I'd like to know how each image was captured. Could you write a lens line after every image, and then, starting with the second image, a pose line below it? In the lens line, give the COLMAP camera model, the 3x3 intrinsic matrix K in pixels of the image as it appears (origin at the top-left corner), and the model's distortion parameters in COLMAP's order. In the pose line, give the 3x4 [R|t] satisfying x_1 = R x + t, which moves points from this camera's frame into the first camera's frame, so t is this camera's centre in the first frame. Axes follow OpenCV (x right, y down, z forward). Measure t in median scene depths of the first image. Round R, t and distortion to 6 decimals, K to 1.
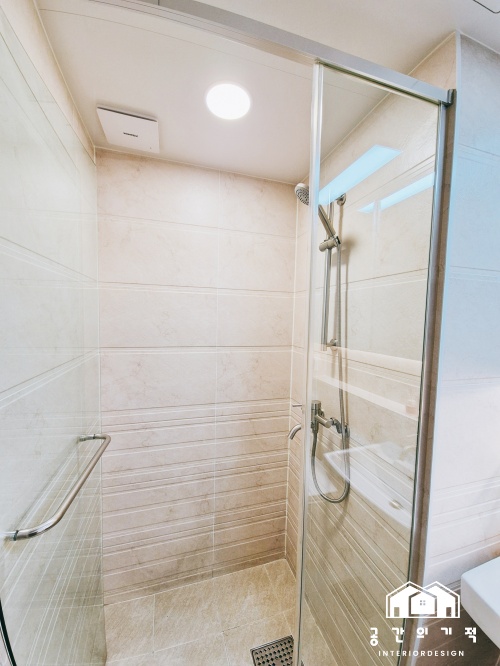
lens RADIAL K [[272.1, 0, 251.4], [0, 272.1, 335.3], [0, 0, 1]] dist [0.006643, -0.002058]
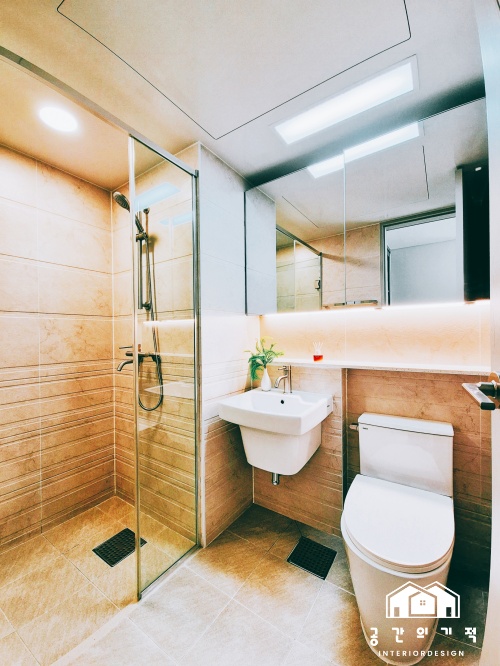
lens RADIAL K [[272.1, 0, 252.9], [0, 272.1, 332.9], [0, 0, 1]] dist [0.006643, -0.002058]
pose [[0.783696, -0.034082, 0.620209, -0.134722], [0.073354, 0.996585, -0.037926, 0.226062], [-0.616798, 0.075217, 0.783520, -0.396465]]
